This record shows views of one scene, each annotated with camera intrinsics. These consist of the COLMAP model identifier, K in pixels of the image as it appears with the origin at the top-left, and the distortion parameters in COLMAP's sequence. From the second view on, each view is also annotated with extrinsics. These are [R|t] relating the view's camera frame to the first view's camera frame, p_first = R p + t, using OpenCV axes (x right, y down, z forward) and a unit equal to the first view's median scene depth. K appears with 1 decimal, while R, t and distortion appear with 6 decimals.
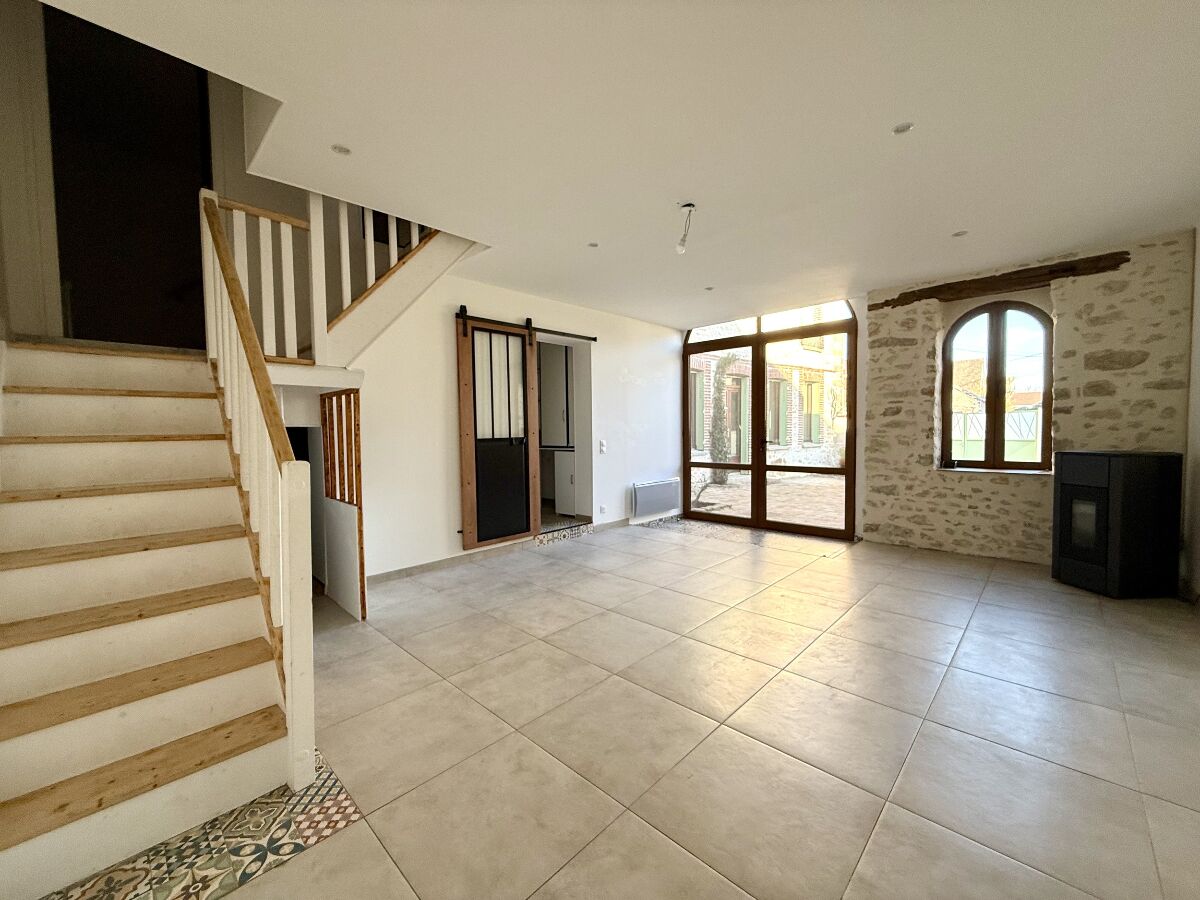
lens RADIAL K [[478.7, 0, 600.0], [0, 478.7, 450.0], [0, 0, 1]] dist [-0.000334, 0.000187]
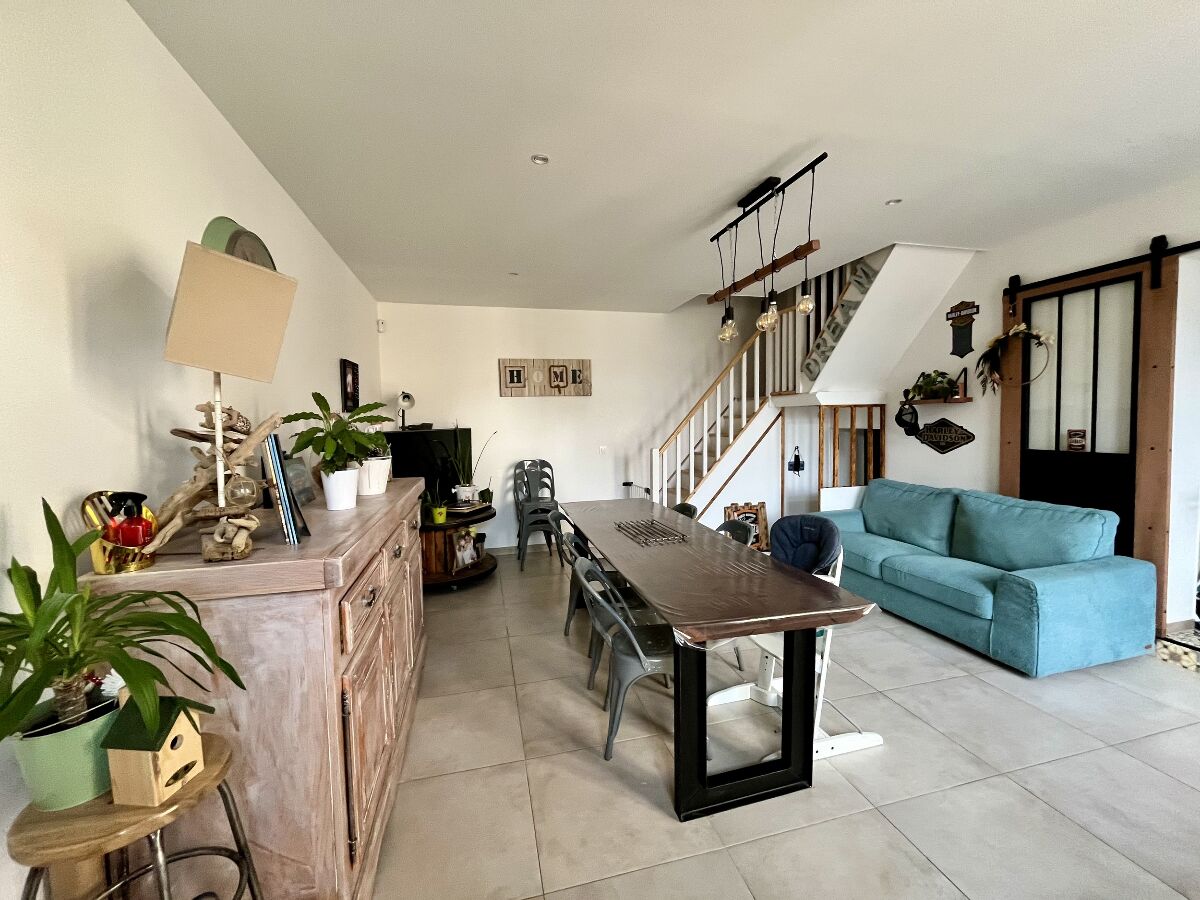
lens RADIAL K [[480.5, 0, 600.0], [0, 480.5, 450.0], [0, 0, 1]] dist [-0.000184, -0.000055]
pose [[-0.523447, 0.076712, -0.848598, 0.719013], [-0.012714, 0.995125, 0.097801, -0.084323], [0.851963, 0.061983, -0.519920, 0.813300]]
